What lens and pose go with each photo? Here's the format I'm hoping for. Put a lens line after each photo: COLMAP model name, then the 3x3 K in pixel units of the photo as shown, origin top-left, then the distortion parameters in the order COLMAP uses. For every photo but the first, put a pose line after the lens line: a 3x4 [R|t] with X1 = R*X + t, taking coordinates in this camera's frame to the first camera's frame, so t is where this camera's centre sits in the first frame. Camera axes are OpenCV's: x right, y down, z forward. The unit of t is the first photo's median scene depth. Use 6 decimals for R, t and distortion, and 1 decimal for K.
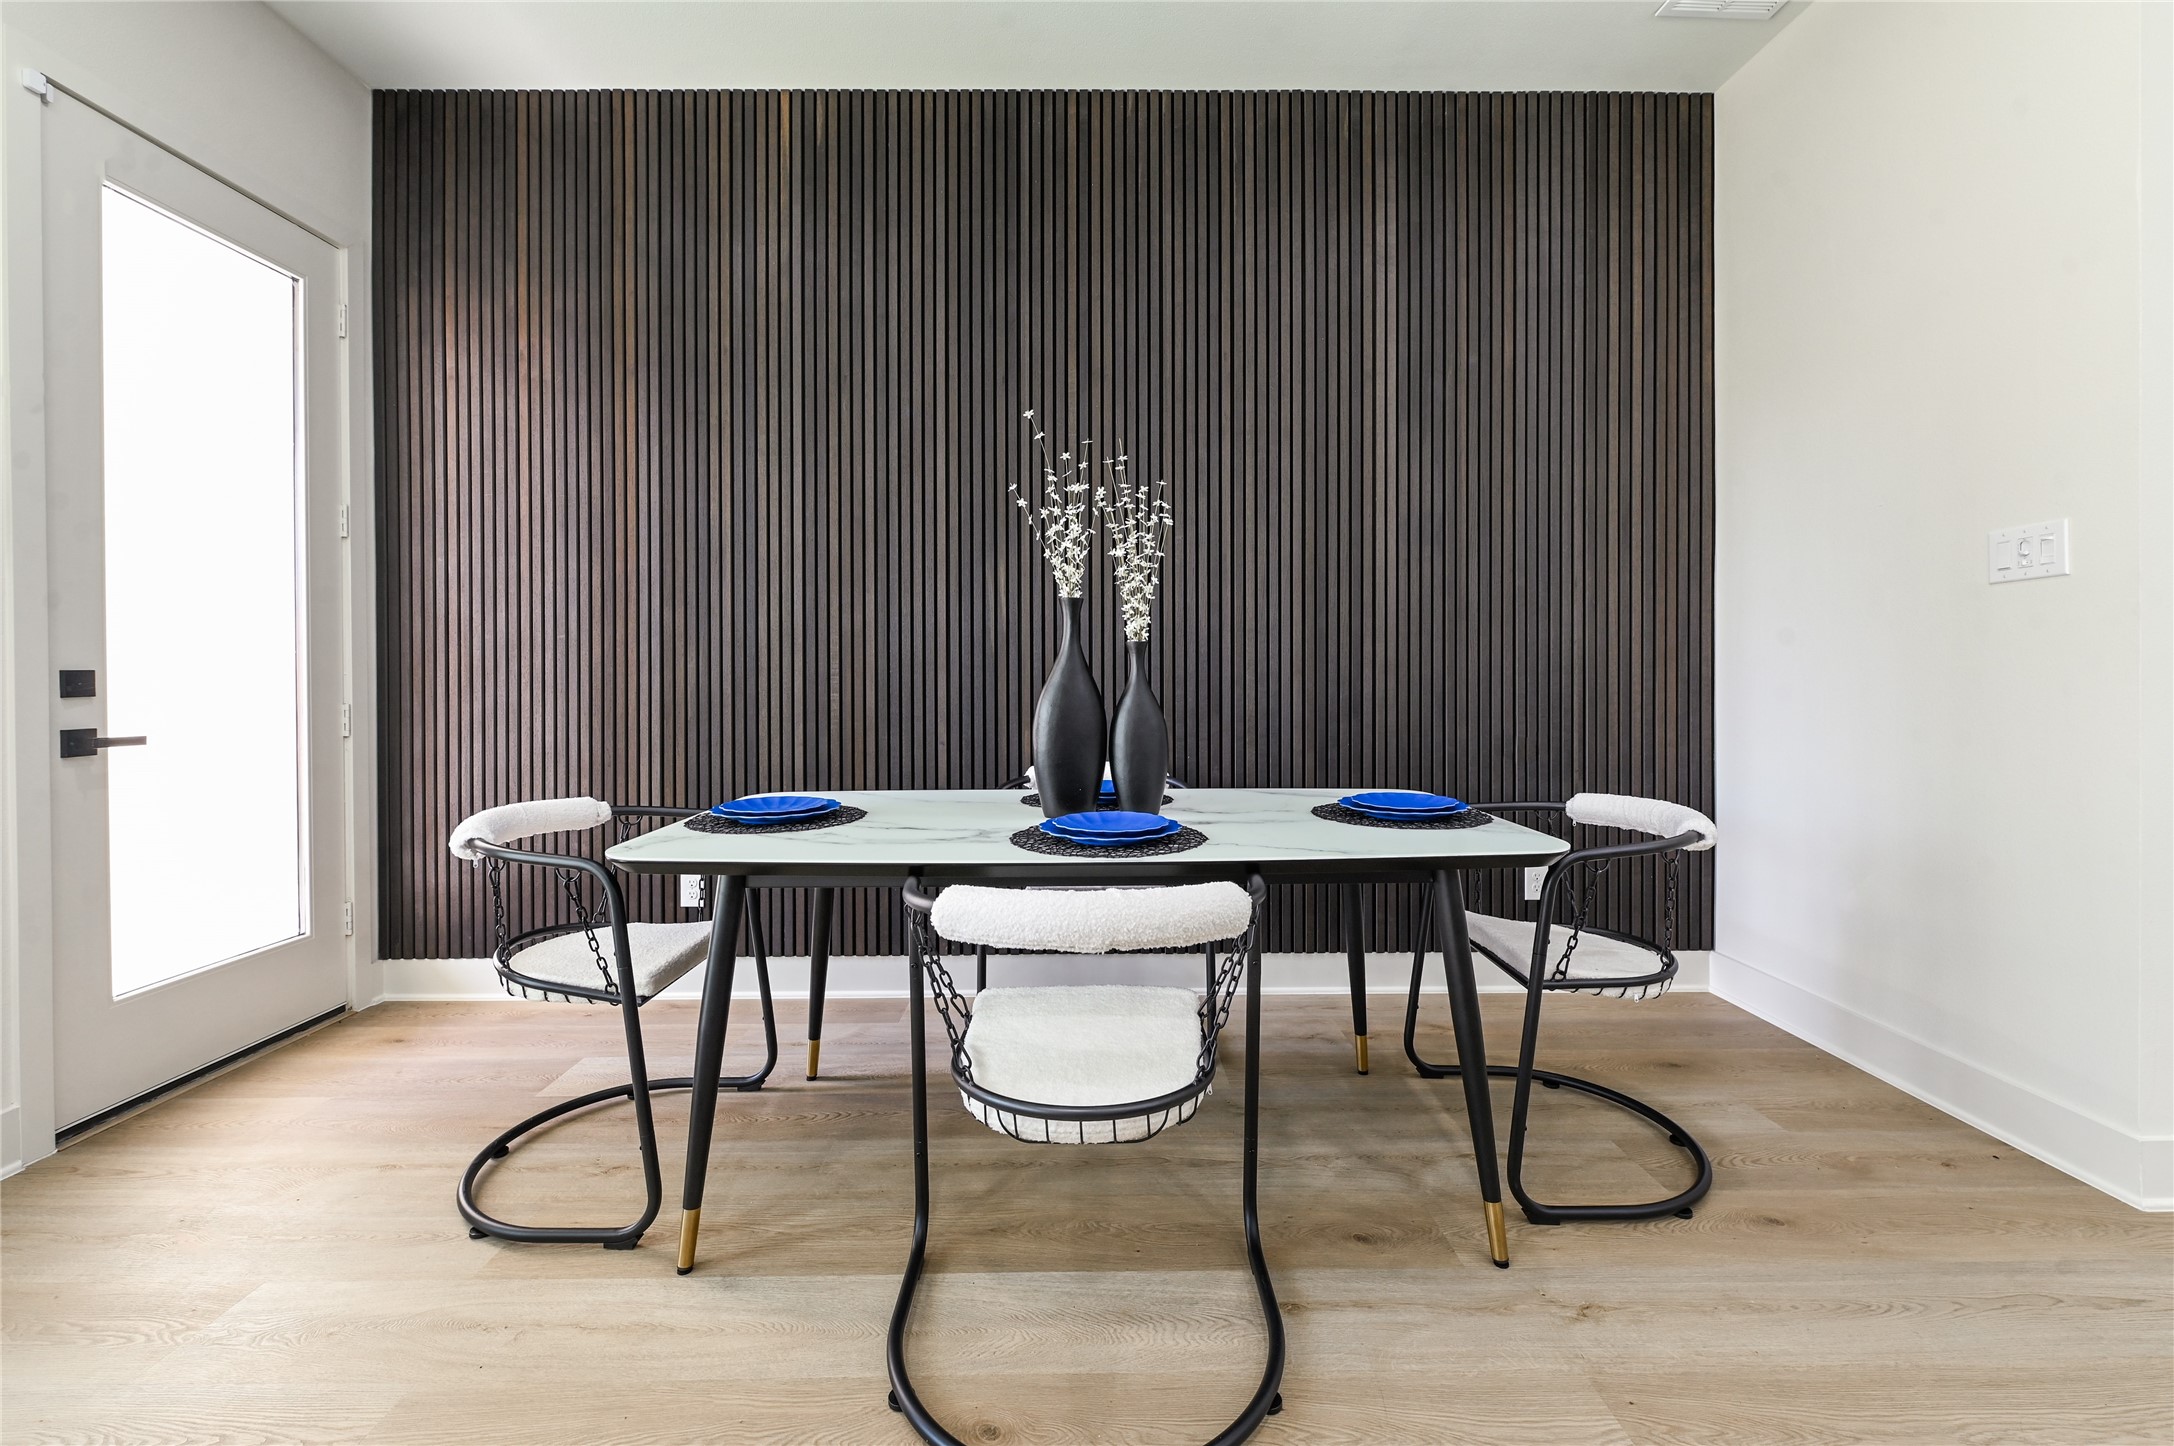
lens RADIAL K [[884.9, 0, 1090.4], [0, 884.9, 680.9], [0, 0, 1]] dist [-0.007791, 0.000022]
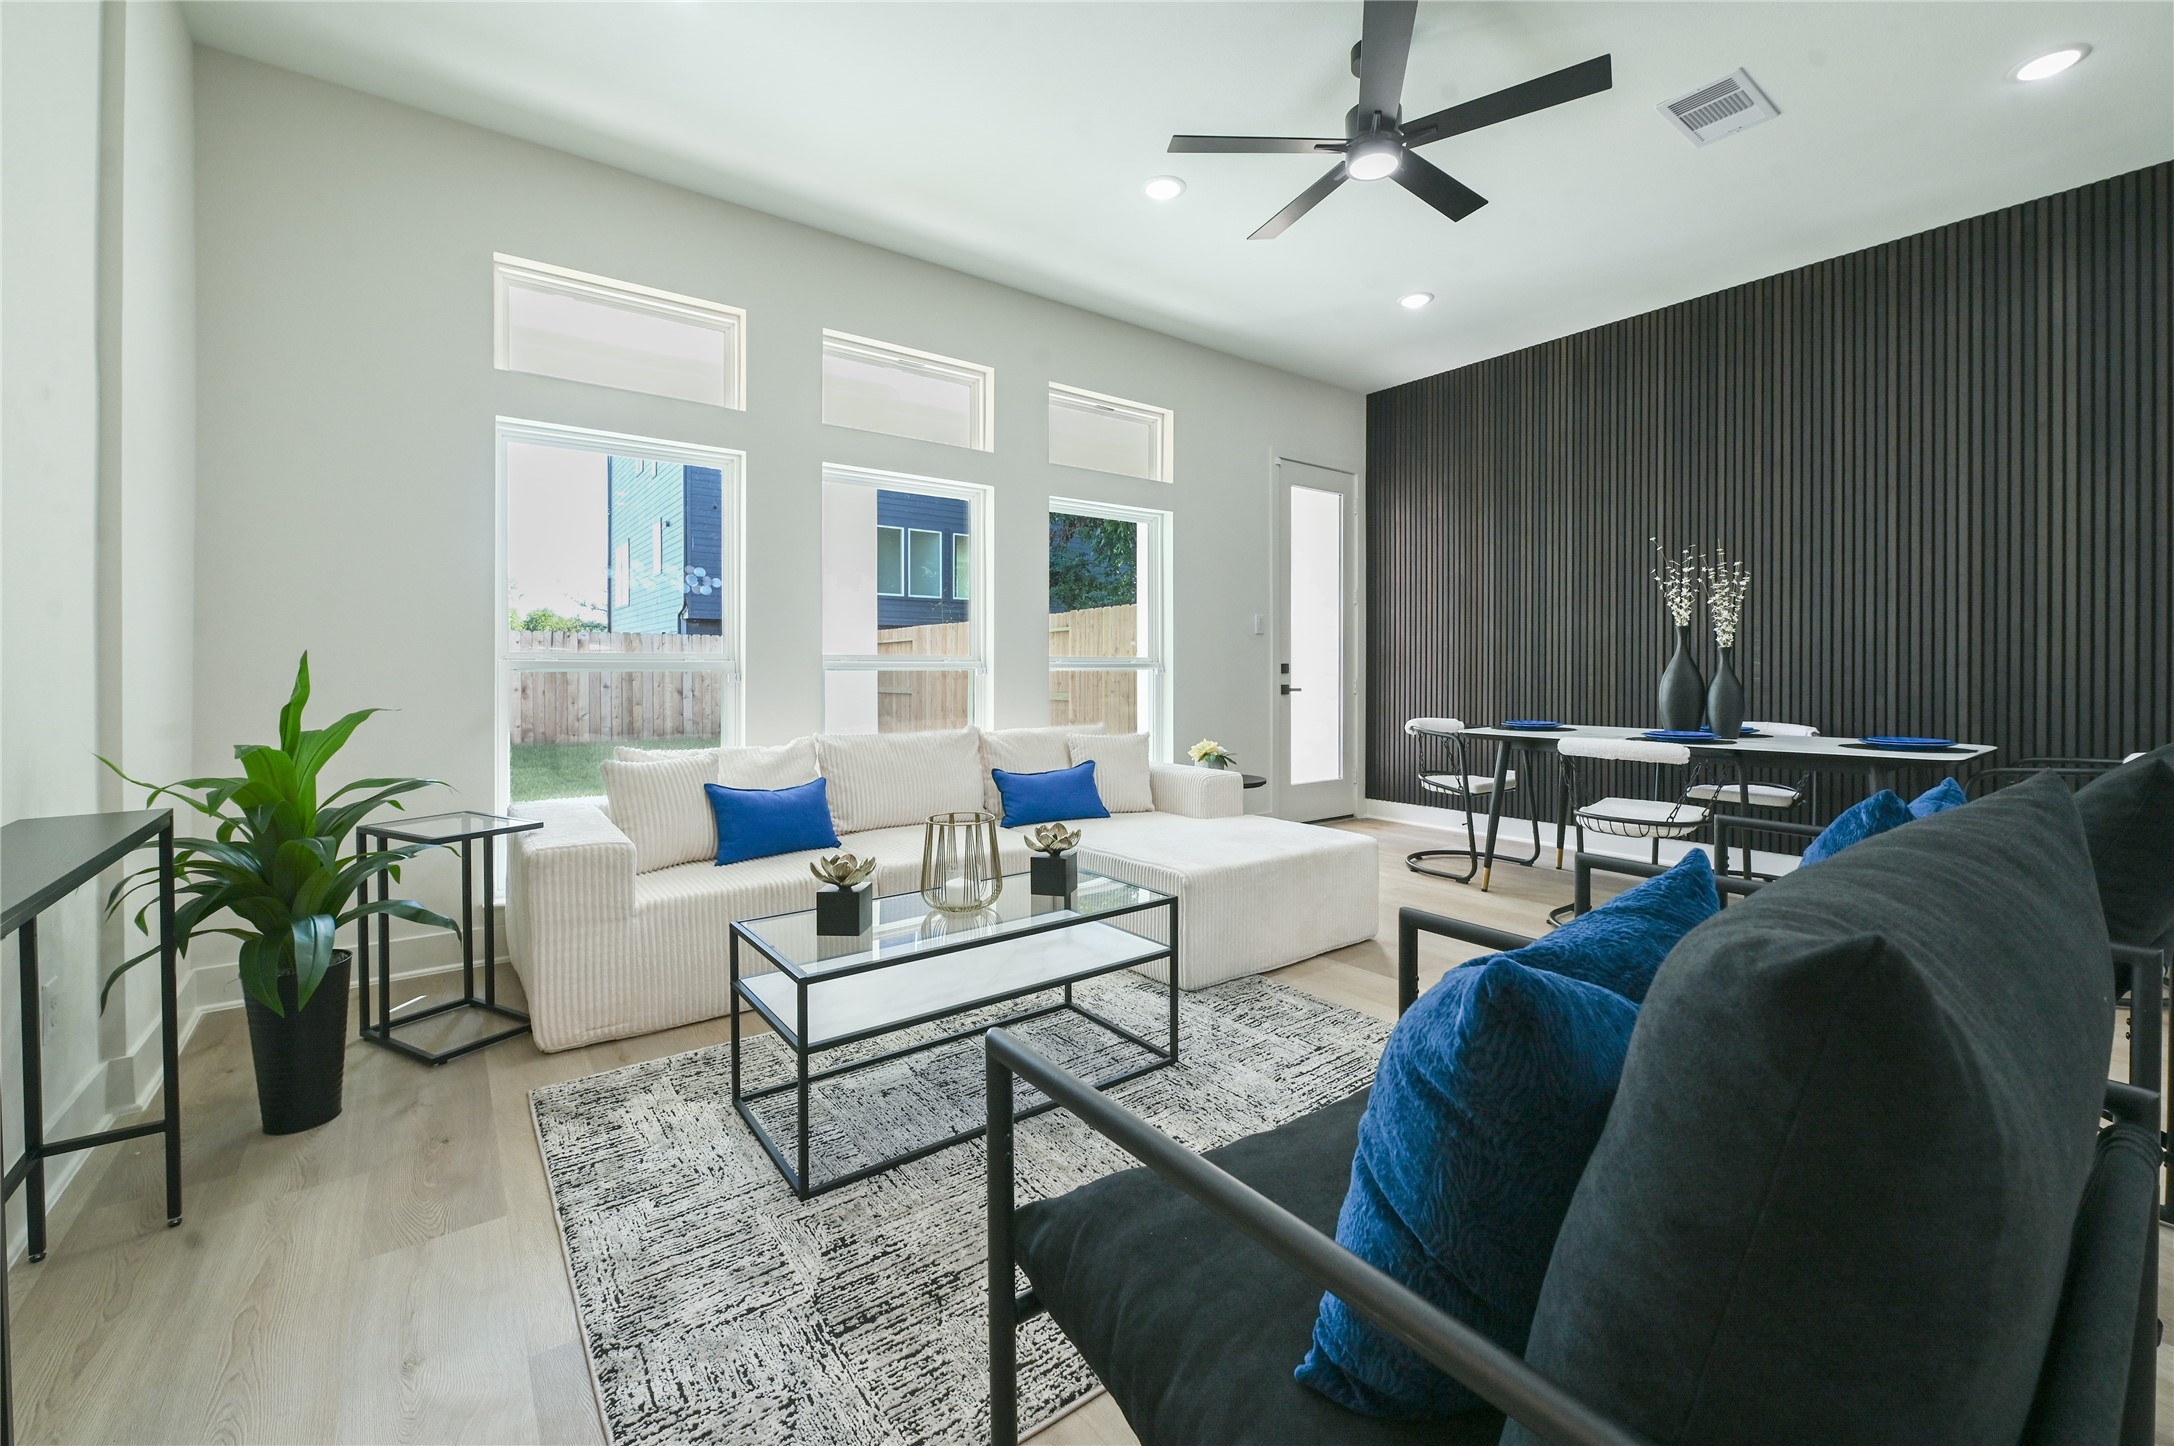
lens RADIAL K [[884.9, 0, 1090.4], [0, 884.9, 680.9], [0, 0, 1]] dist [-0.007791, 0.000022]
pose [[0.599419, 0.013041, -0.800329, 0.560597], [-0.005803, 0.999912, 0.011947, 0.009595], [0.800415, -0.002517, 0.599441, -0.908525]]
